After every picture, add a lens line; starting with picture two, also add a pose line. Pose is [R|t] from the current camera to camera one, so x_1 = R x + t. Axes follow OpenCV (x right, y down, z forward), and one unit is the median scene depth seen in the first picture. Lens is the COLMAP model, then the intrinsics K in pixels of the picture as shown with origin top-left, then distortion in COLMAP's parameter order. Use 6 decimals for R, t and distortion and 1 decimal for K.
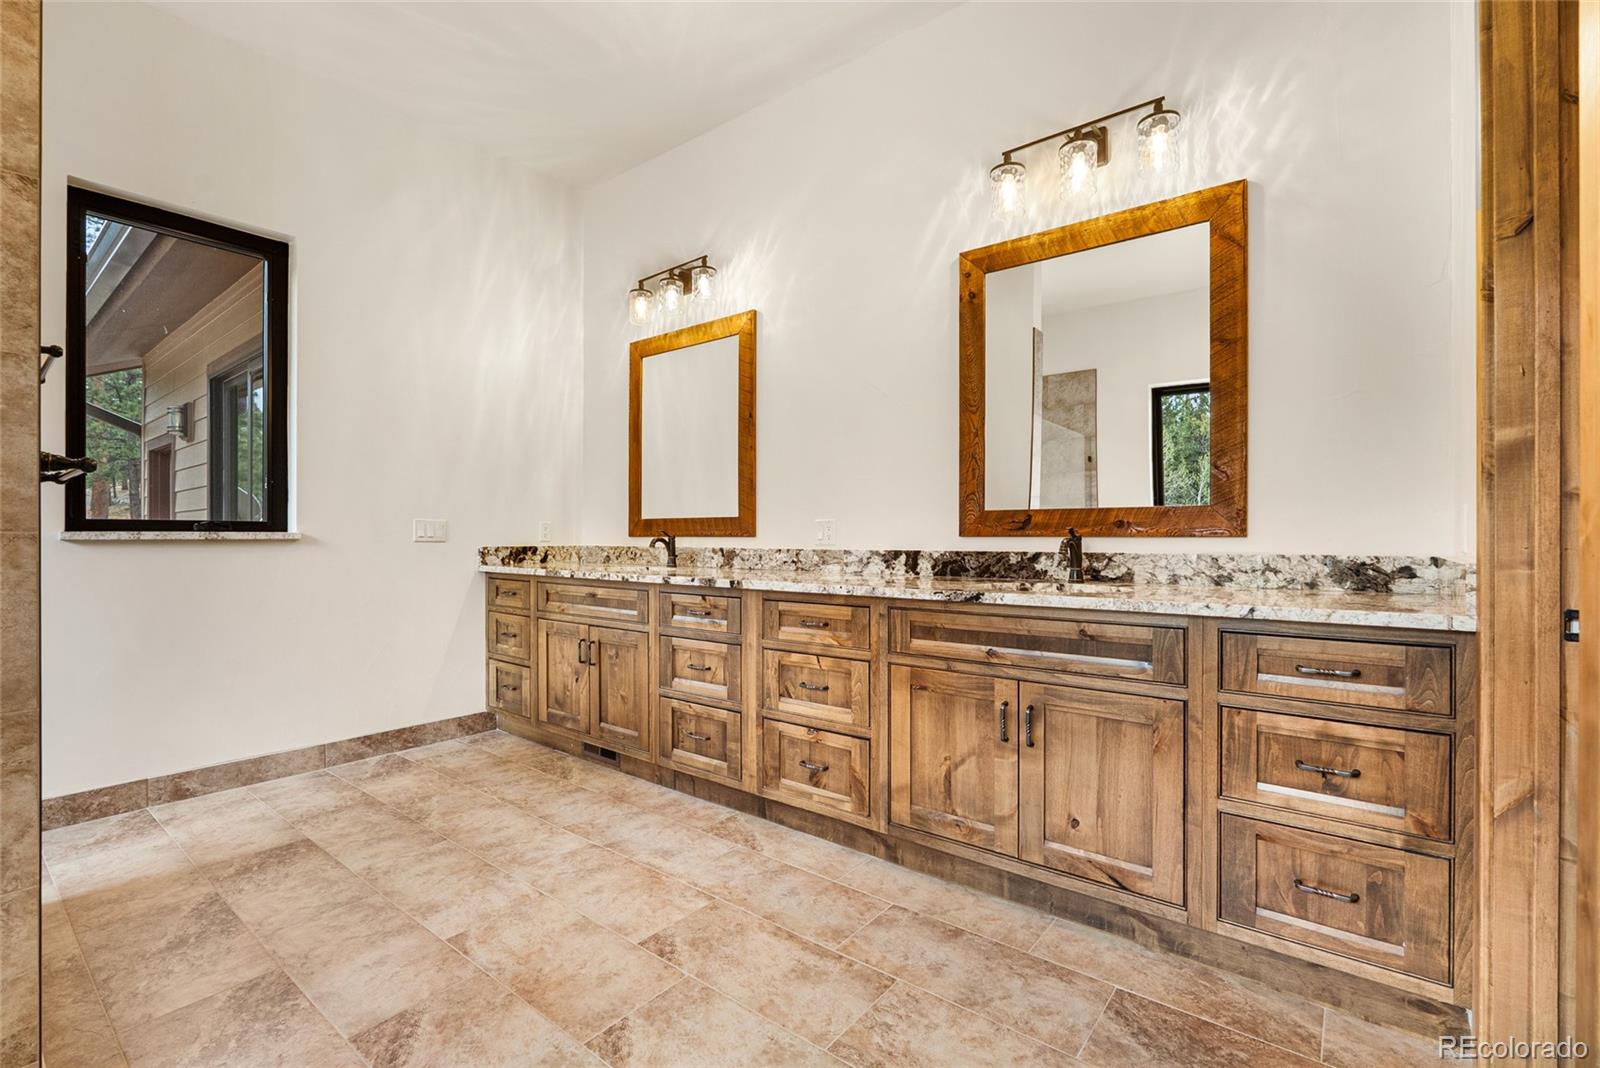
lens RADIAL K [[711.5, 0, 796.4], [0, 711.5, 536.0], [0, 0, 1]] dist [-0.004983, -0.000037]
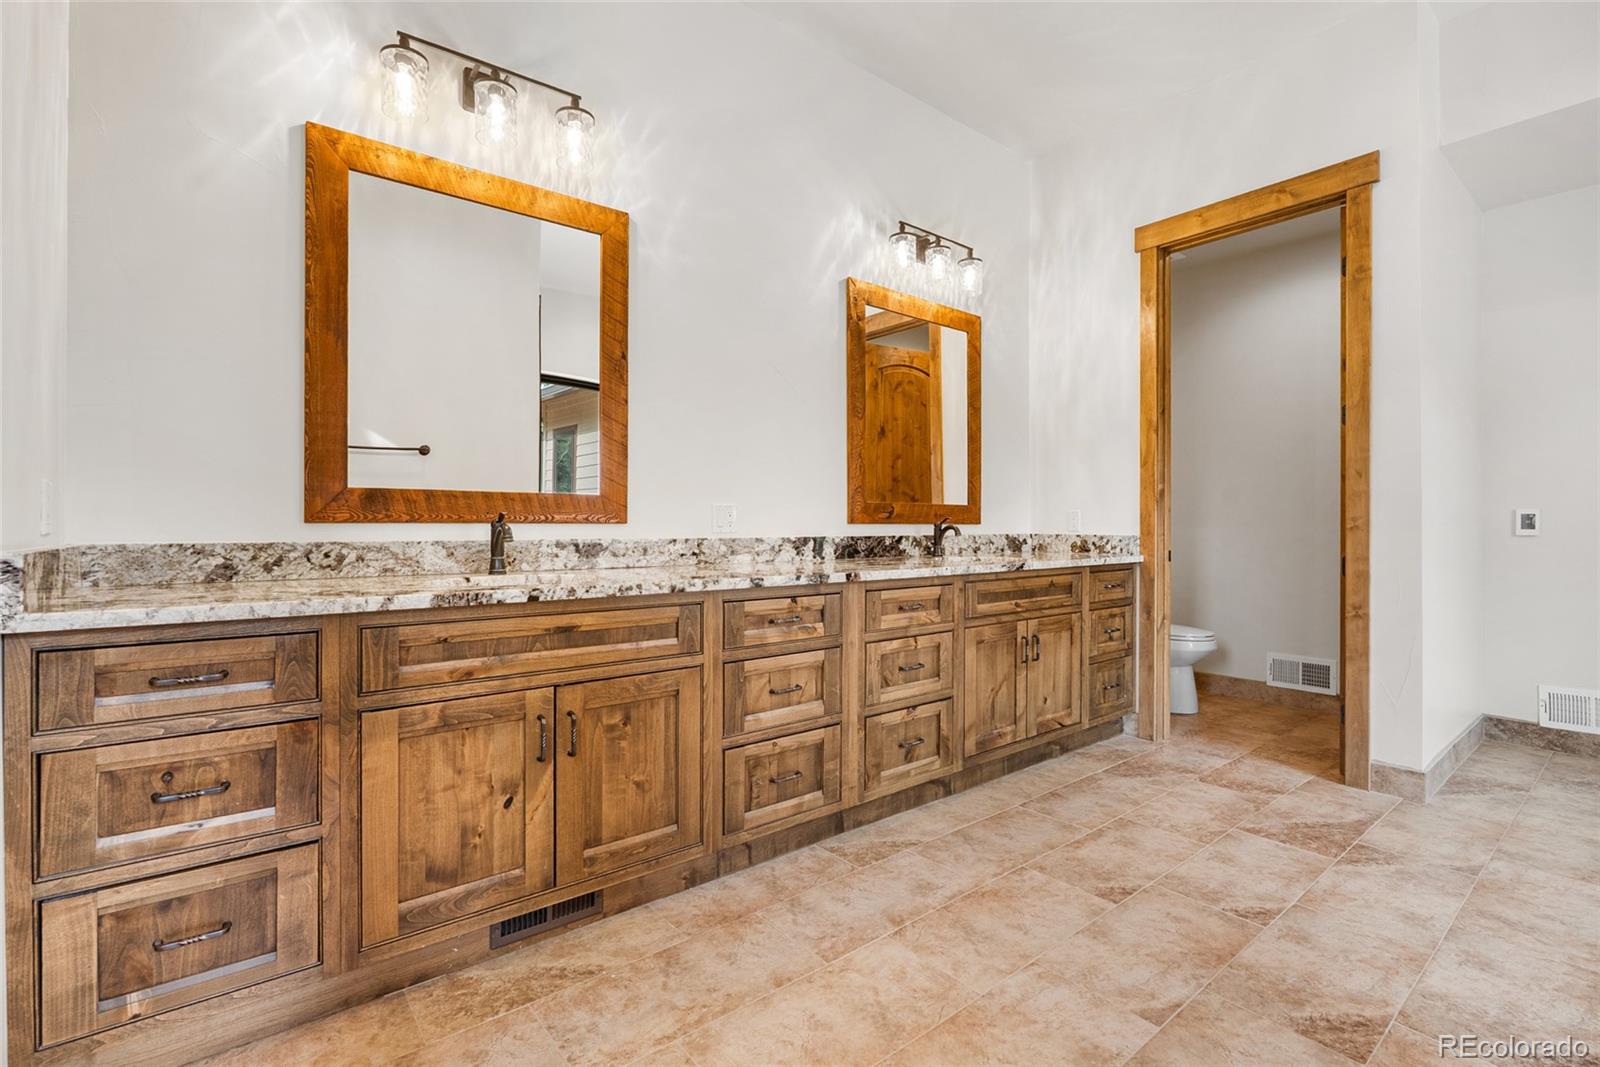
lens RADIAL K [[711.5, 0, 817.3], [0, 711.5, 526.3], [0, 0, 1]] dist [-0.004983, -0.000037]
pose [[0.216185, -0.002716, 0.976349, -0.892442], [-0.003658, 0.999987, 0.003592, 0.001084], [-0.976346, -0.004348, 0.216172, 0.791615]]
